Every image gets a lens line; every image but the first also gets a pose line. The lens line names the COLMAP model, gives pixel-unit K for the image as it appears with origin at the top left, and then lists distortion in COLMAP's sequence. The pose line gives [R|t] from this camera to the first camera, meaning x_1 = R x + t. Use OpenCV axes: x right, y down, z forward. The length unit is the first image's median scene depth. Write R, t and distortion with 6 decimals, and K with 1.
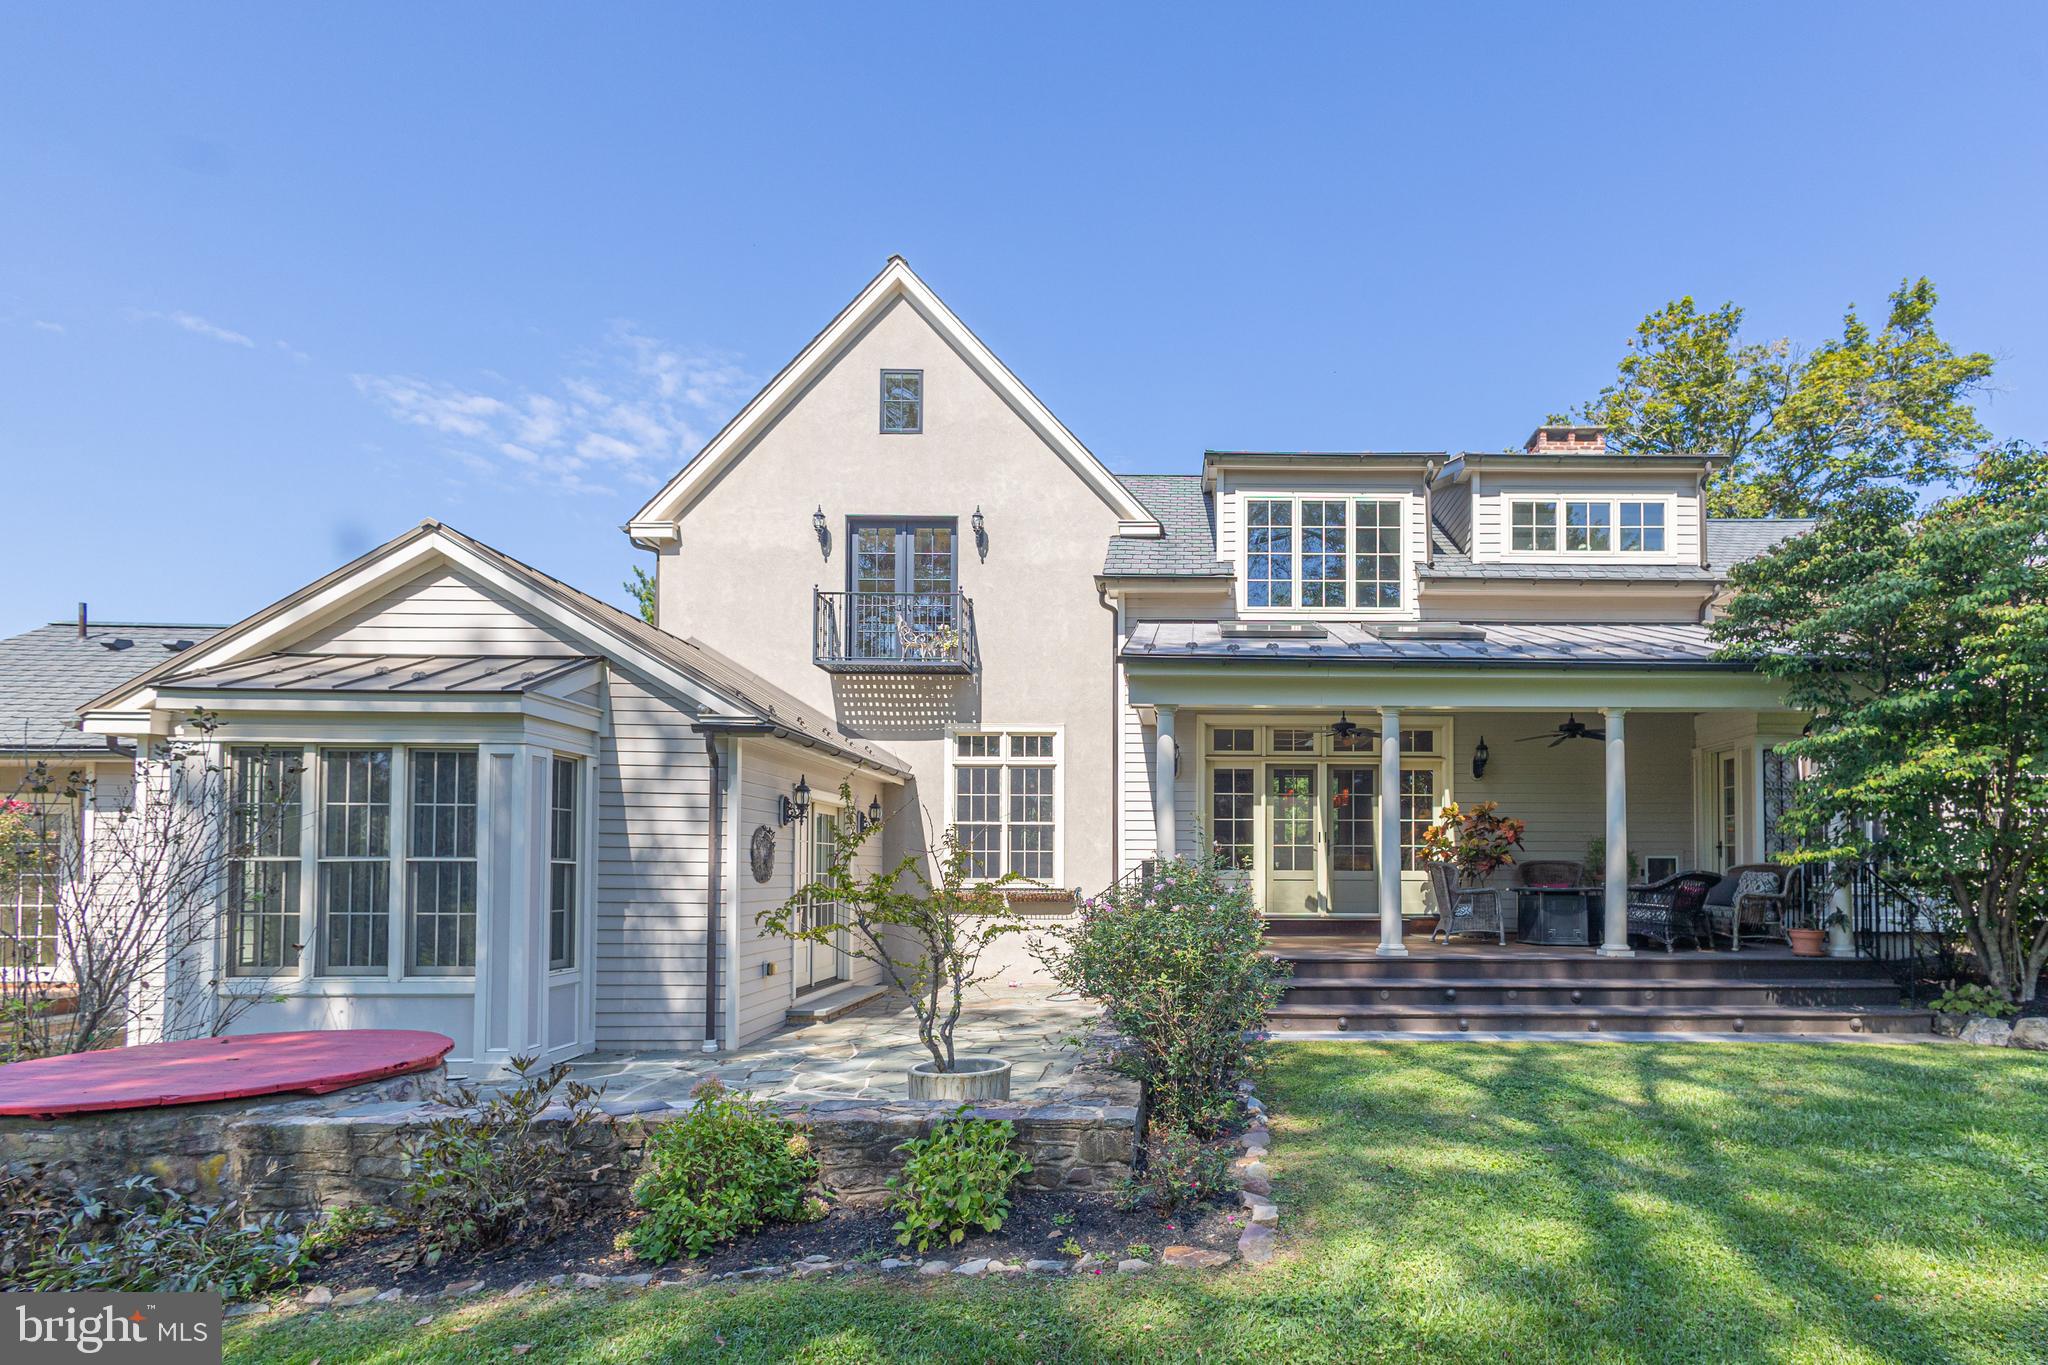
lens RADIAL K [[1083.8, 0, 1248.1], [0, 1083.8, 828.0], [0, 0, 1]] dist [0.061577, -0.046326]
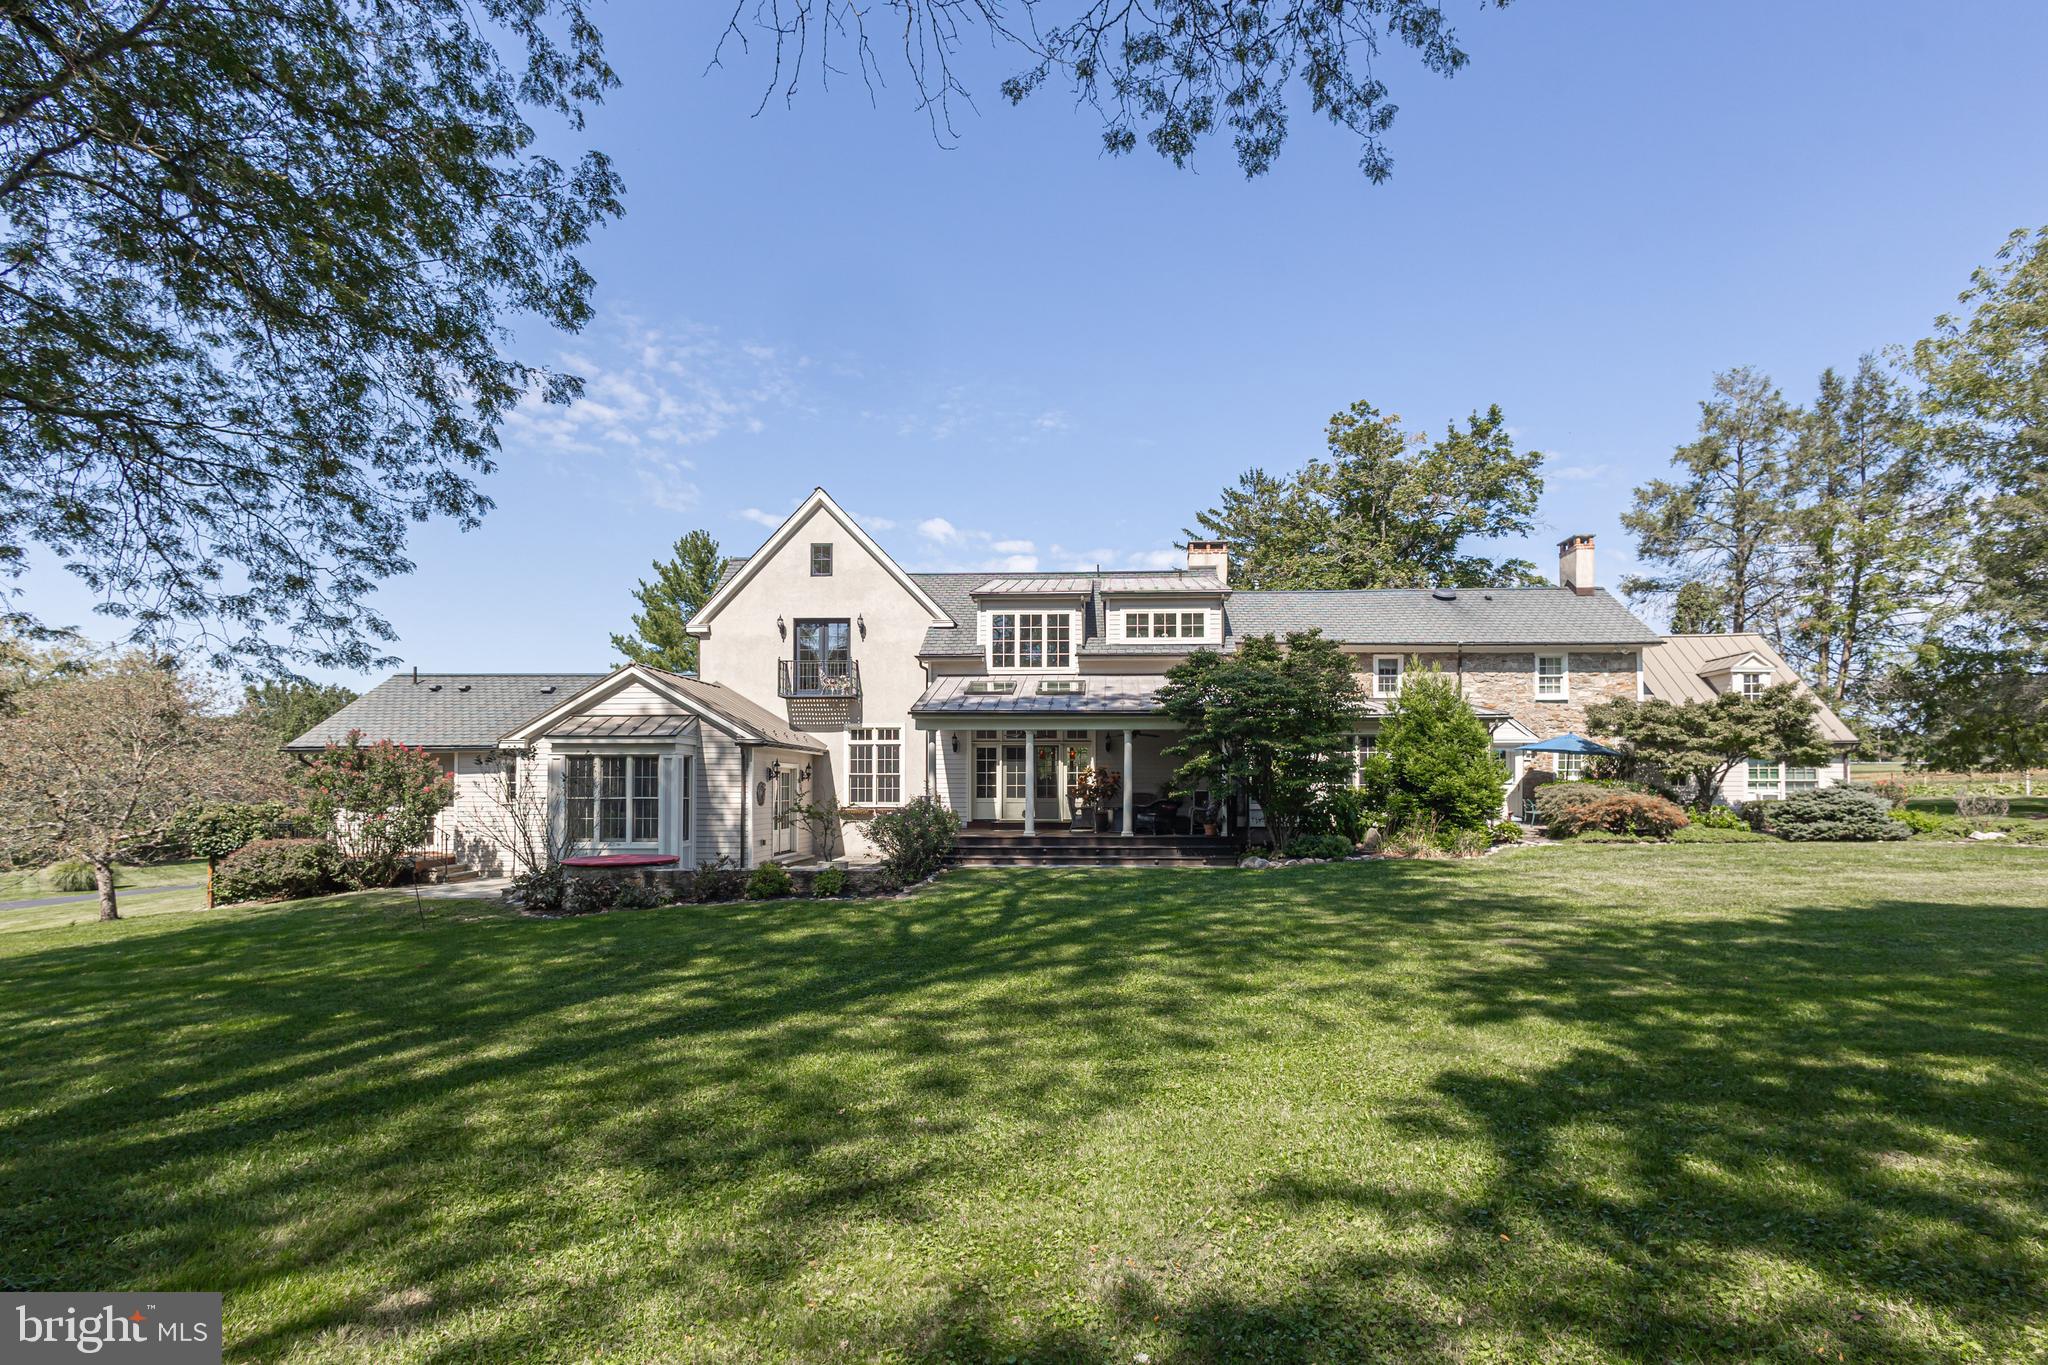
lens RADIAL K [[1029.2, 0, 1162.1], [0, 1029.2, 762.5], [0, 0, 1]] dist [0.004259, 0.000010]
pose [[0.999925, -0.001361, -0.012168, 0.335498], [0.001607, 0.999793, 0.020263, -0.064921], [0.012138, -0.020281, 0.999721, -0.902970]]
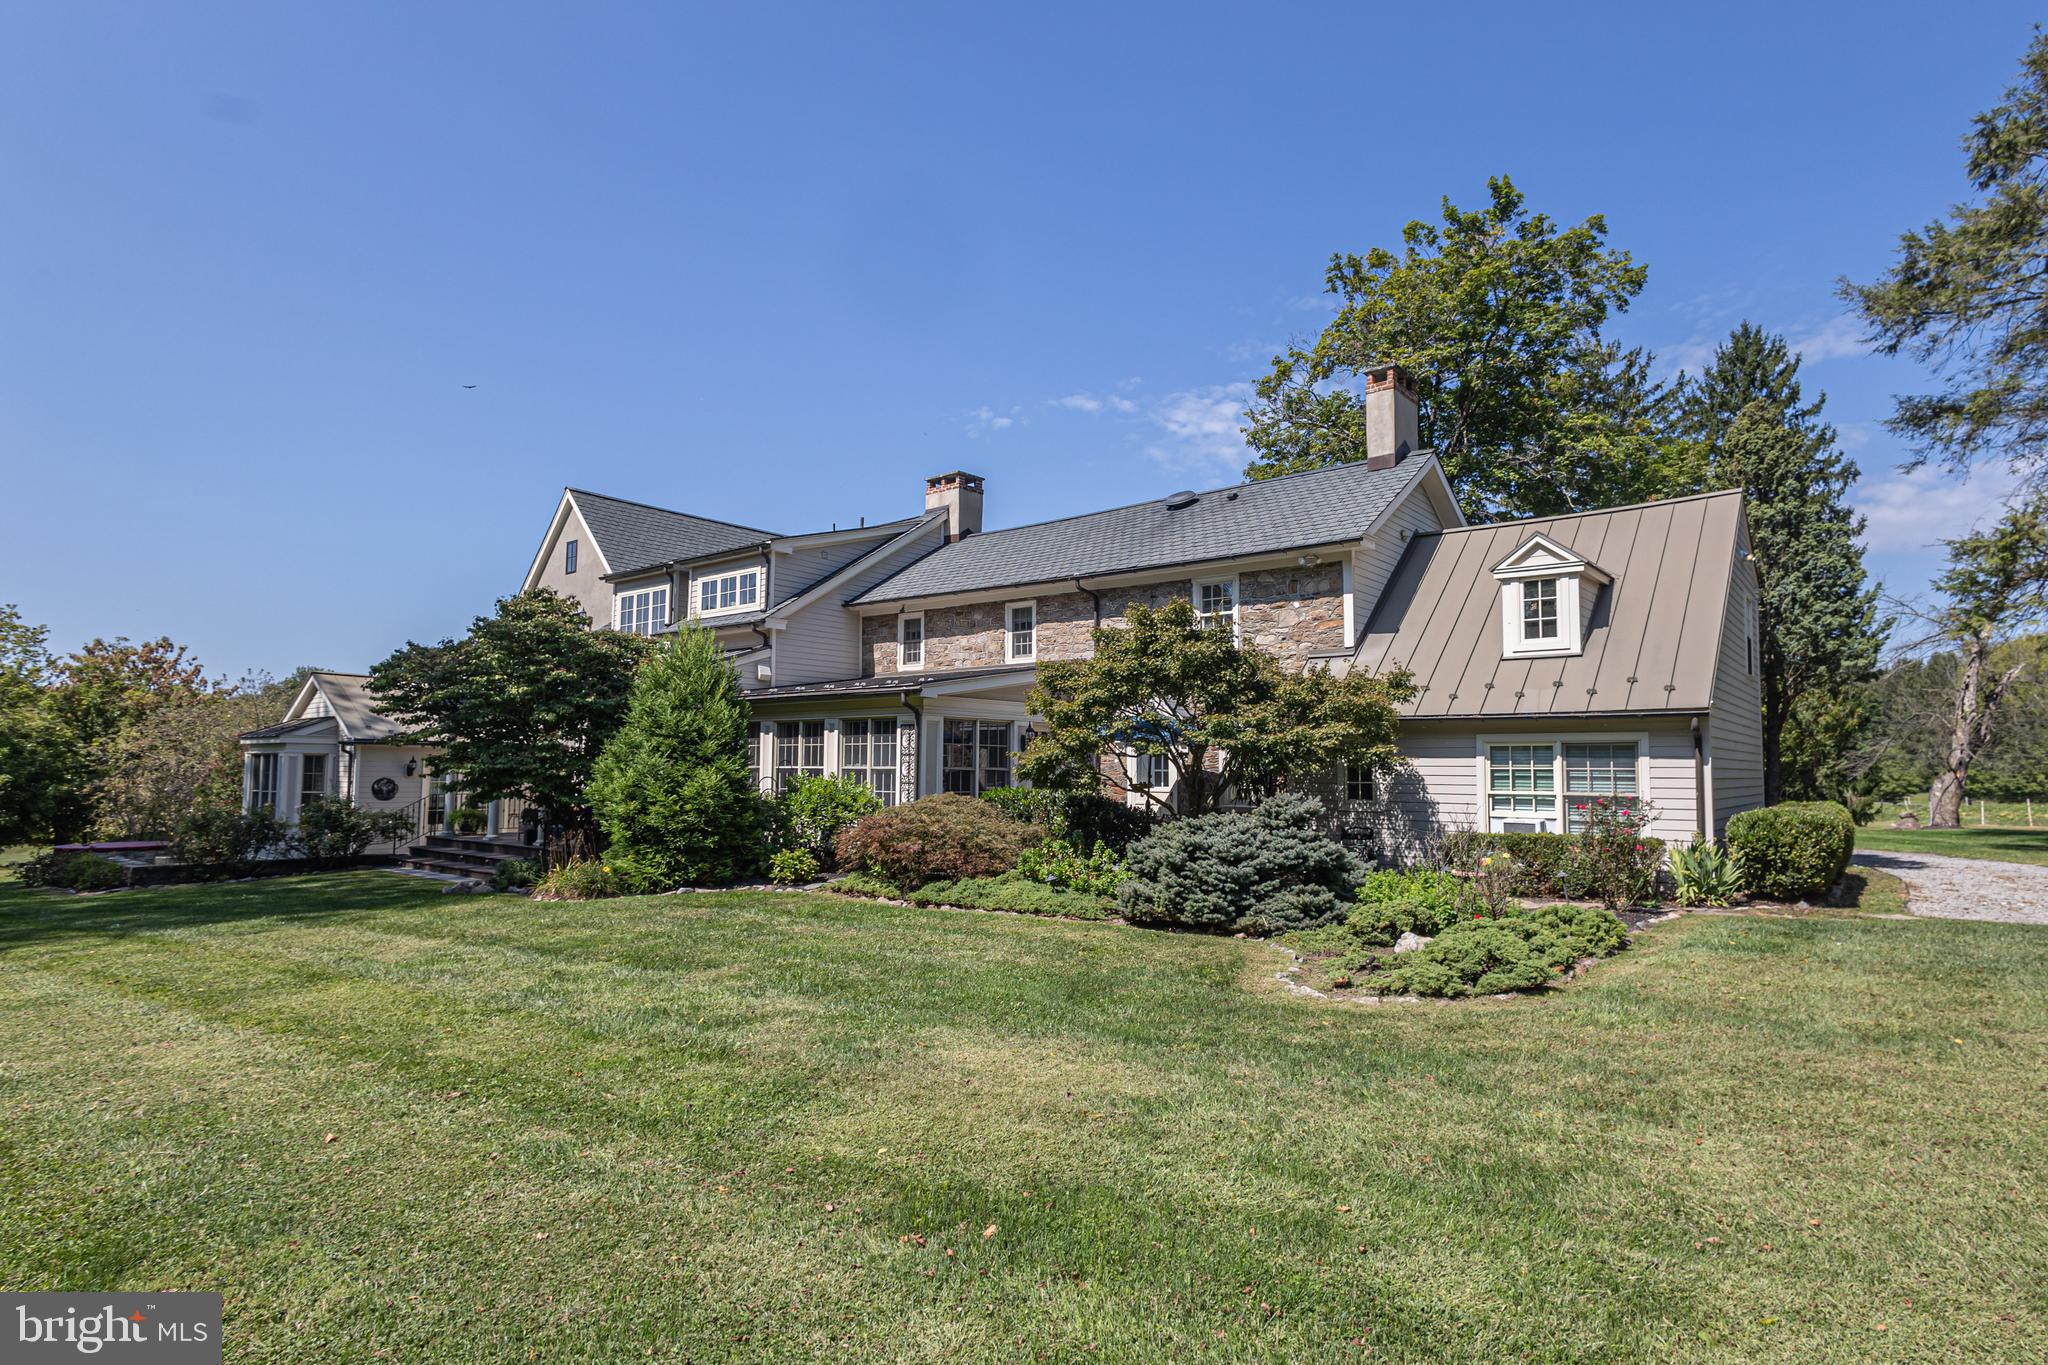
lens RADIAL K [[1161.0, 0, 1254.7], [0, 1161.0, 681.6], [0, 0, 1]] dist [0.002033, 0.000200]
pose [[0.779236, -0.042196, -0.625308, 2.067851], [0.019507, 0.998880, -0.043097, -0.050617], [0.626427, 0.021385, 0.779187, 0.137594]]
